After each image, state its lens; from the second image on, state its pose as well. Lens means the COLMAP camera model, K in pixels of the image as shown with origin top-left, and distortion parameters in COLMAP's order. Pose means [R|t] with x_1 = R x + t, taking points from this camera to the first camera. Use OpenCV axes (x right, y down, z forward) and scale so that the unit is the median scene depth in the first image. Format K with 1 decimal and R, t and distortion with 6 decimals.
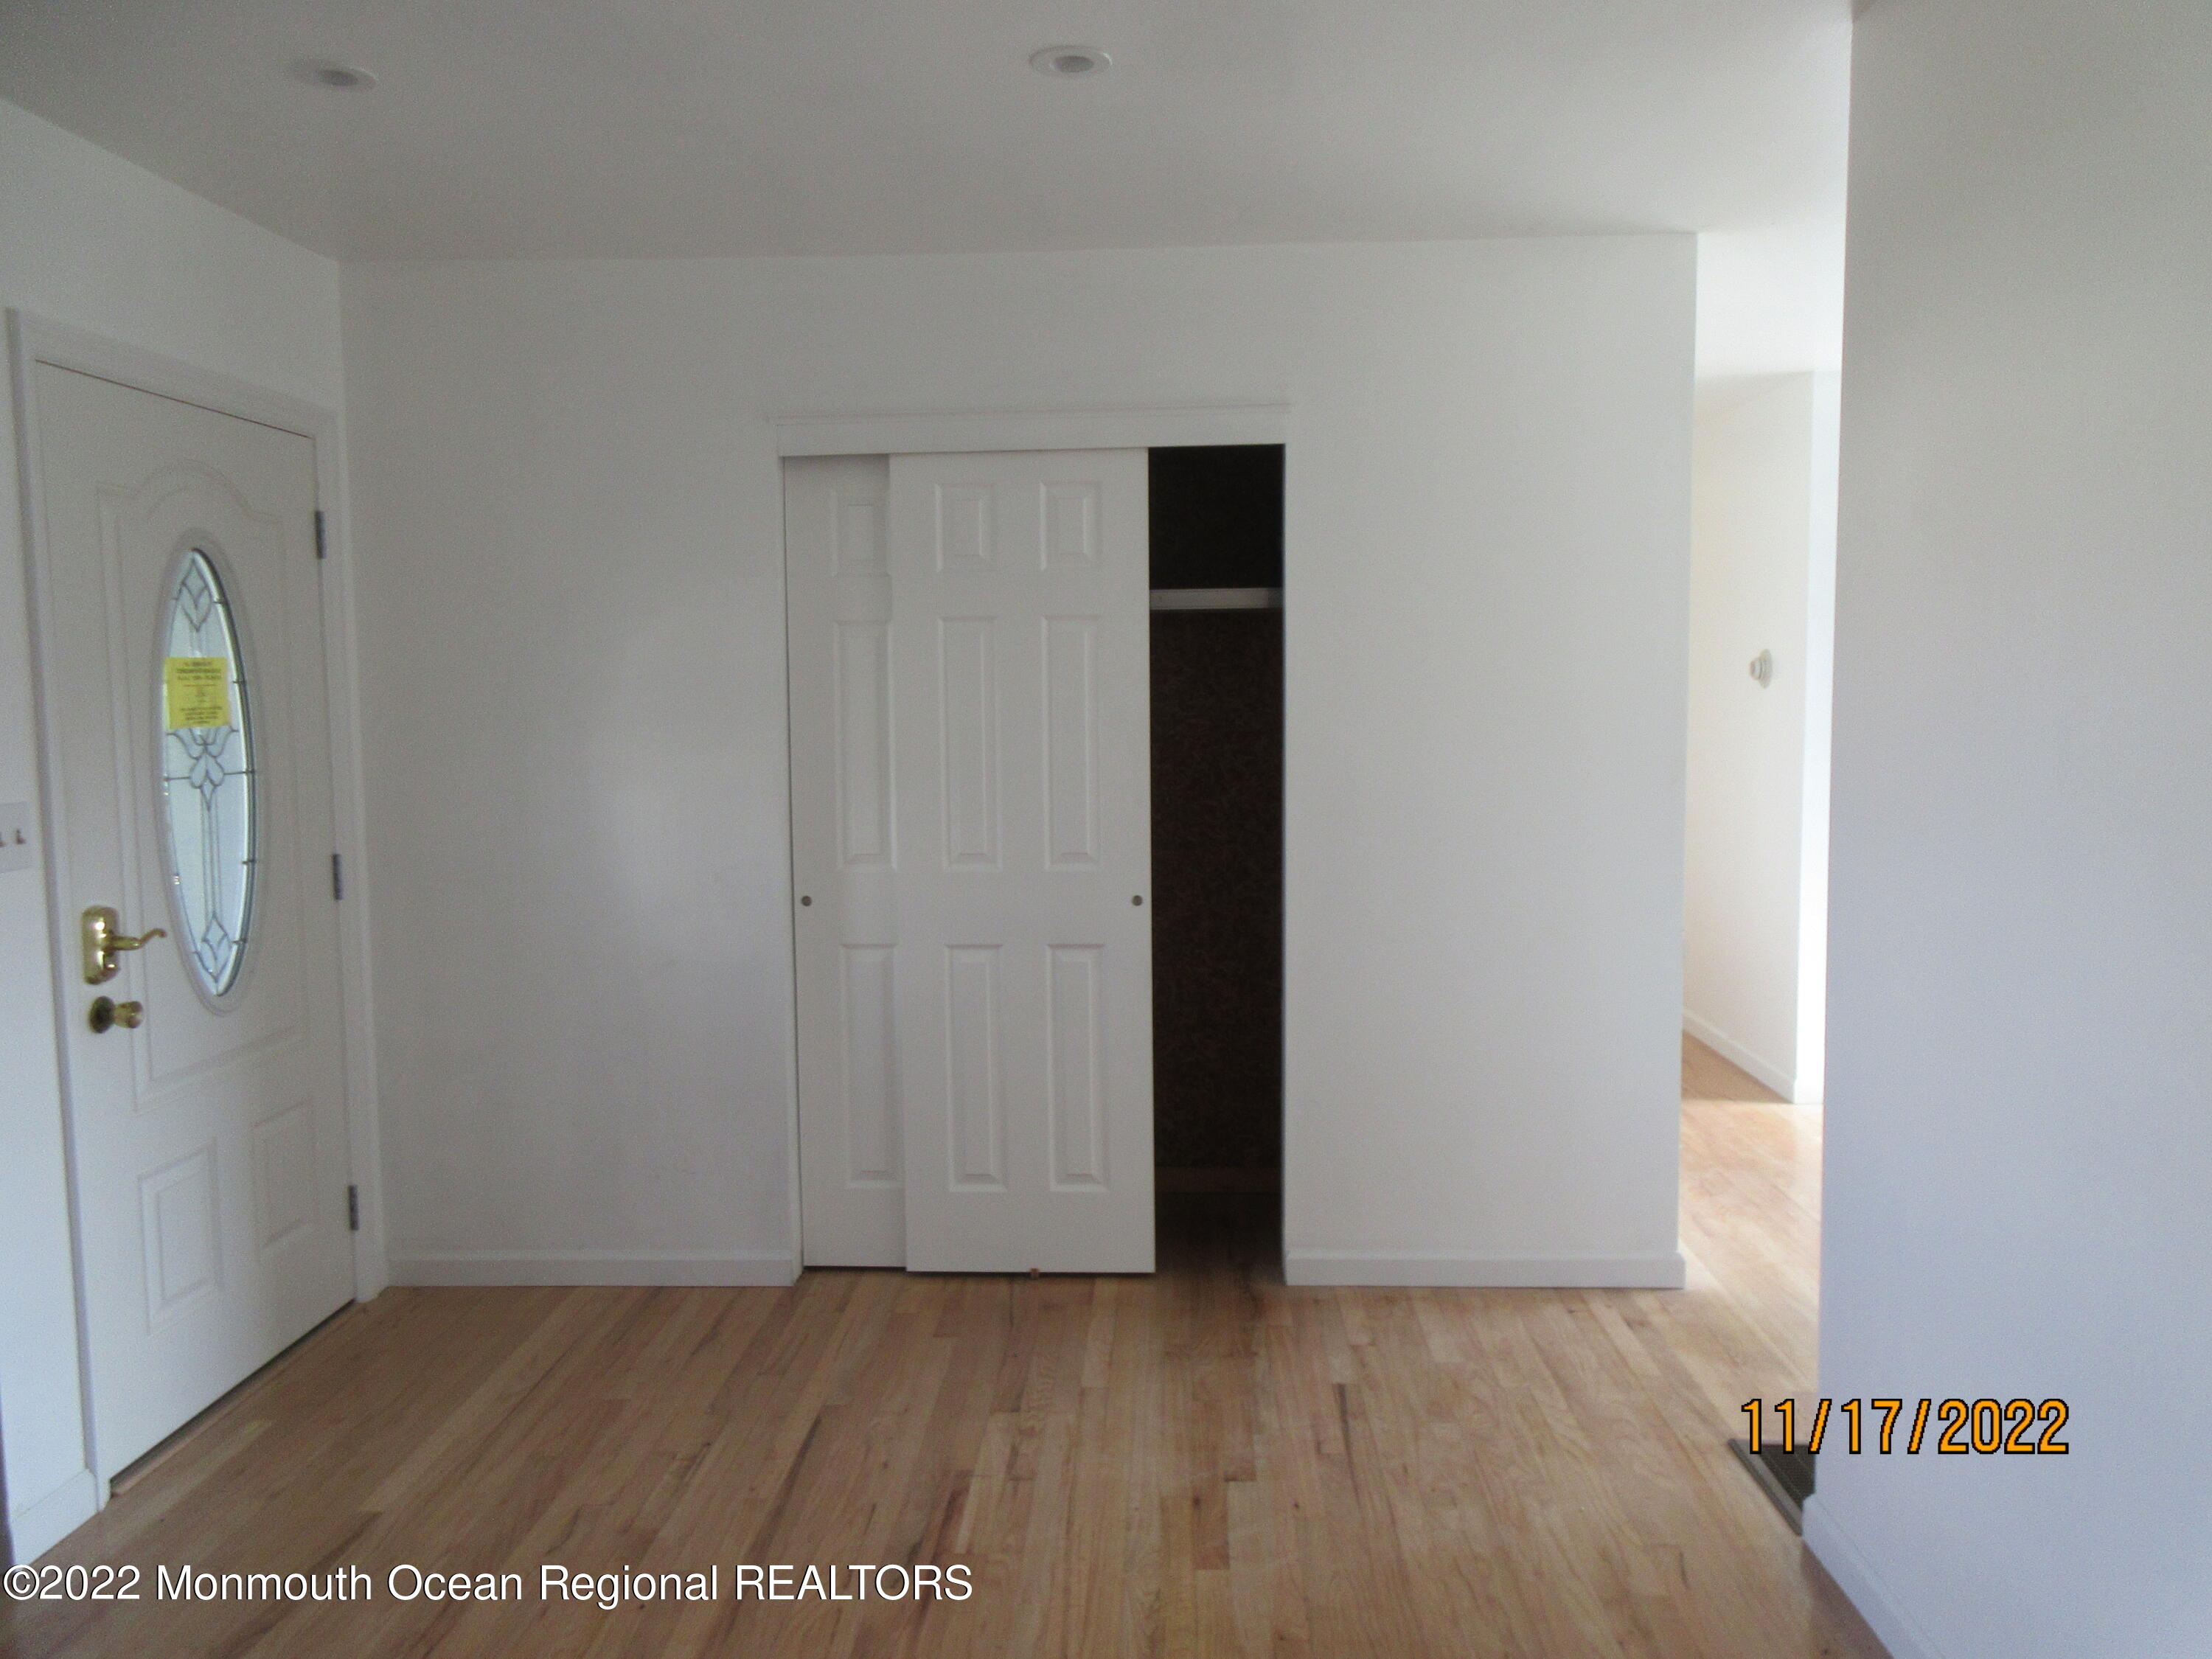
lens RADIAL K [[1661.8, 0, 1105.9], [0, 1661.8, 829.6], [0, 0, 1]] dist [0.020311, -0.006636]
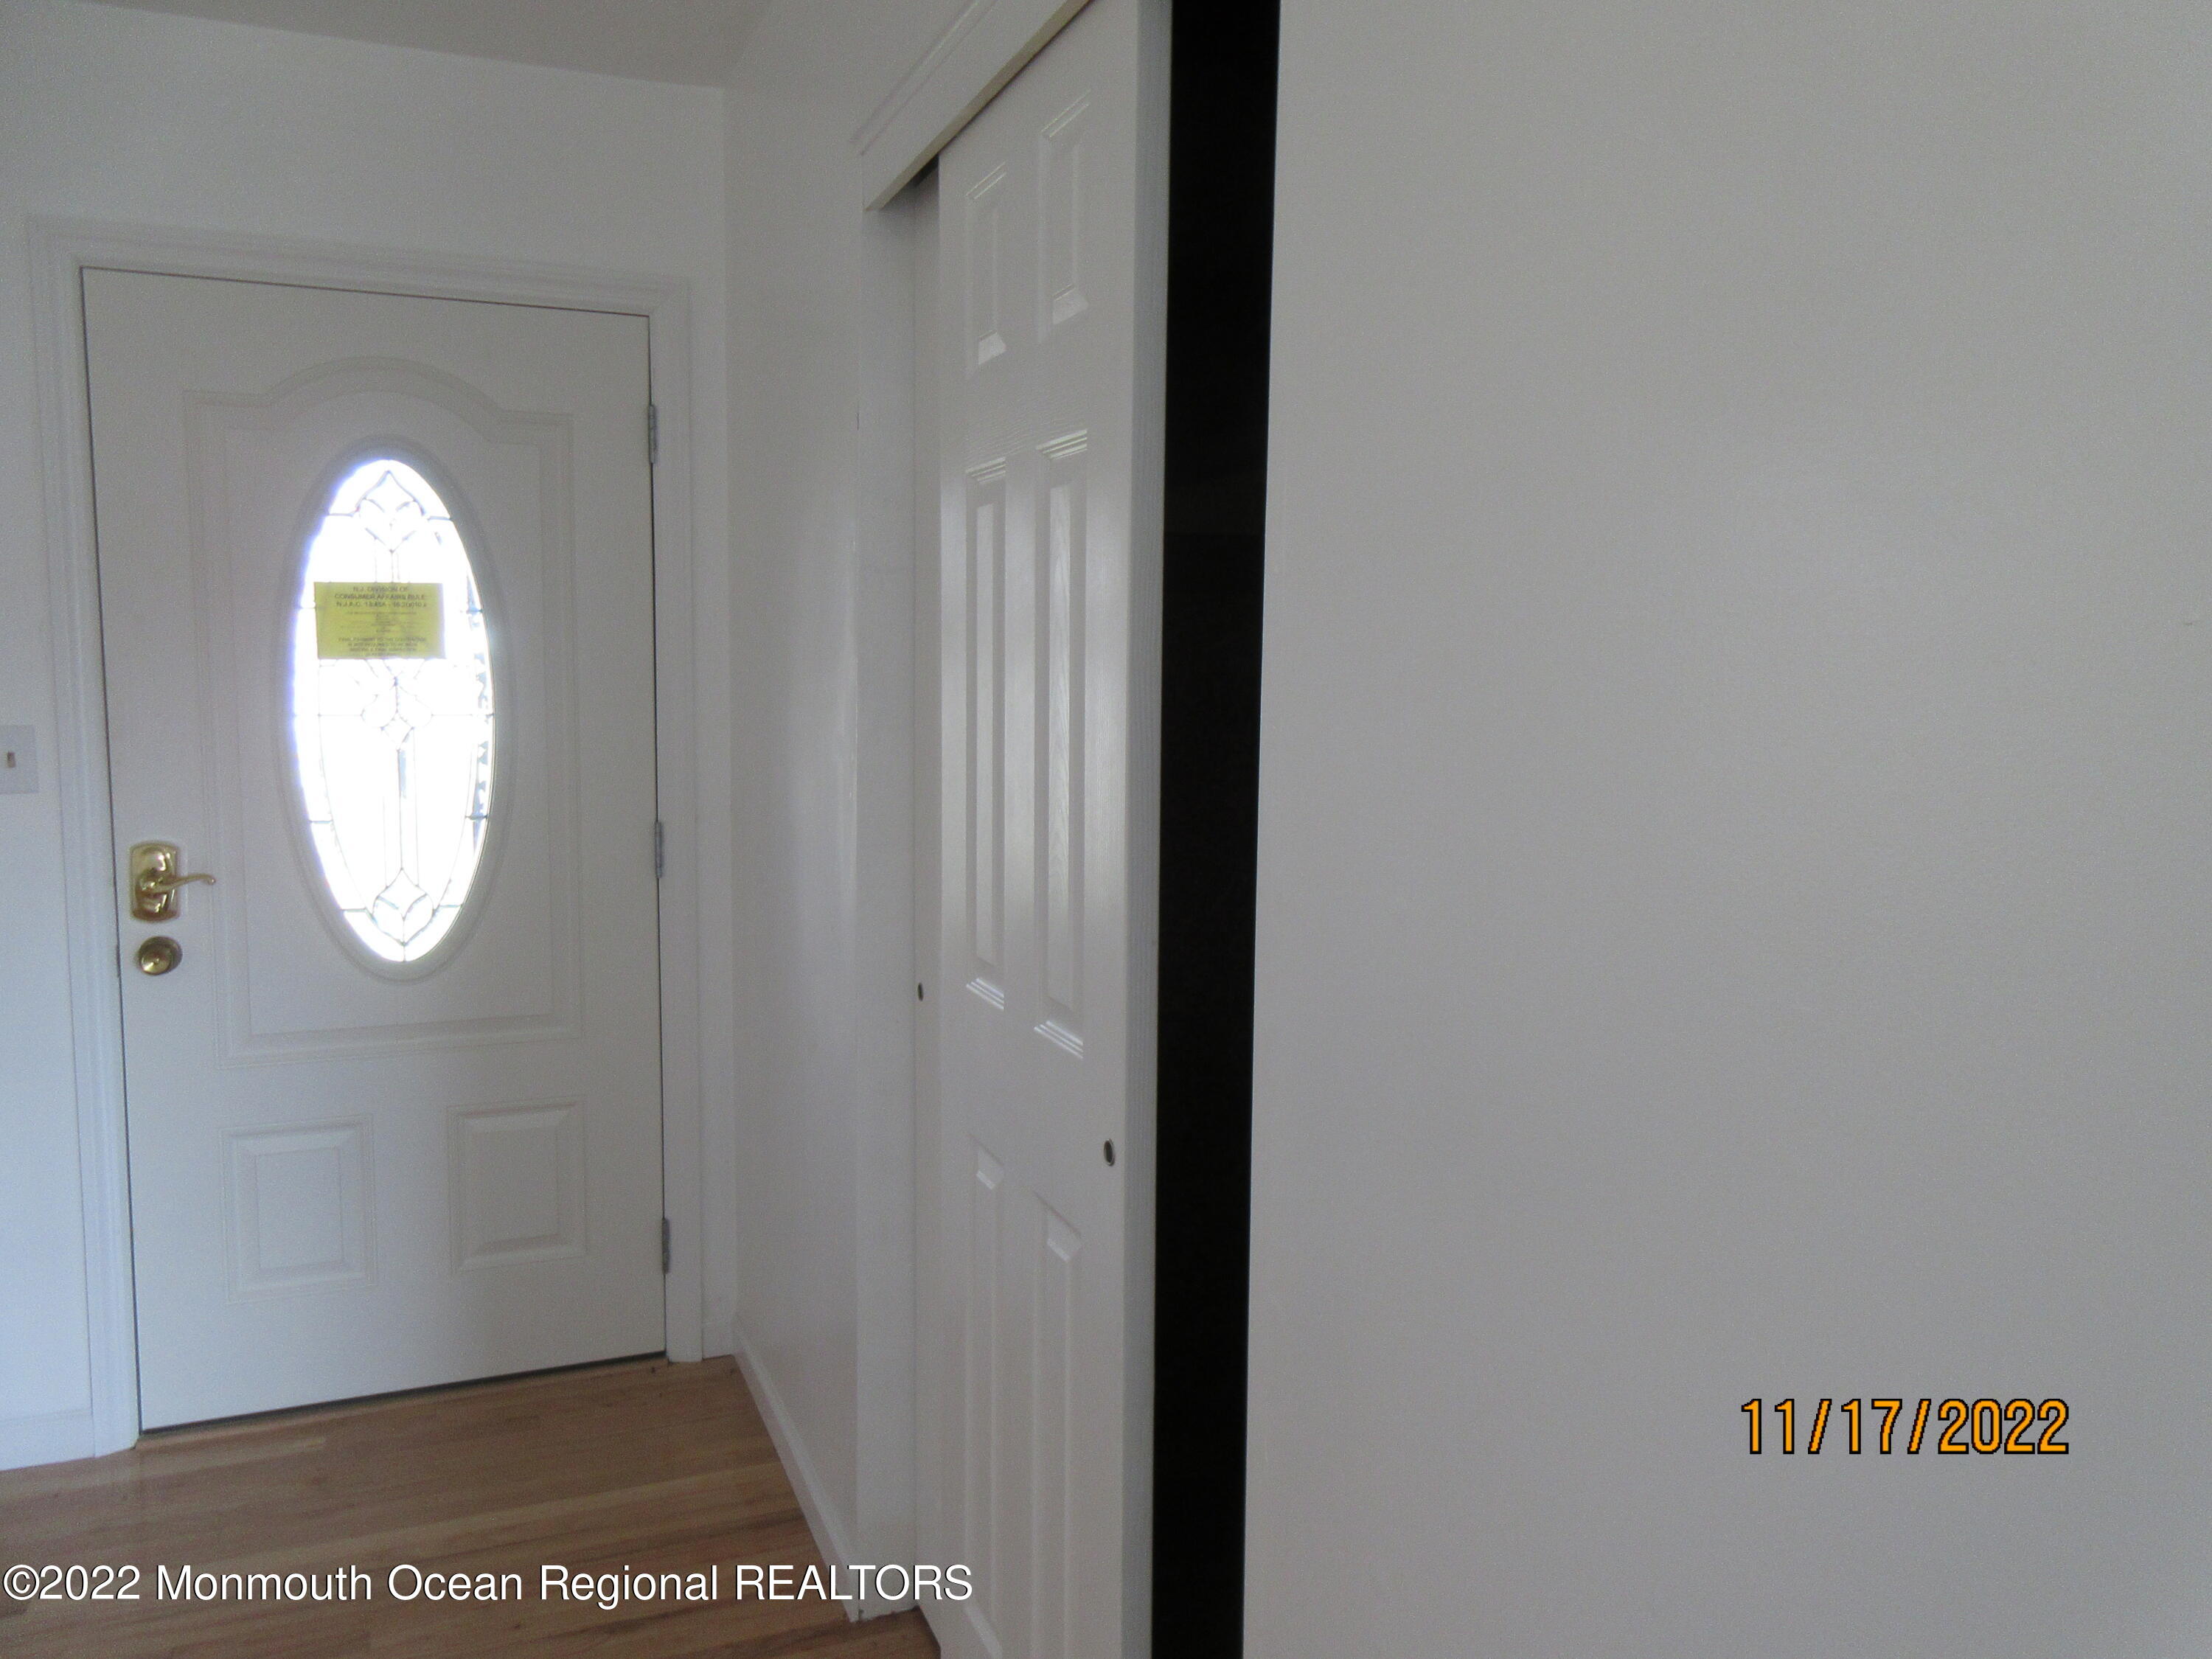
lens RADIAL K [[1661.8, 0, 1107.4], [0, 1661.8, 824.9], [0, 0, 1]] dist [0.020311, -0.006636]
pose [[0.412904, 0.106335, -0.904546, 0.436569], [-0.093463, 0.992865, 0.074054, -0.076063], [0.905966, 0.053964, 0.419896, 0.981503]]
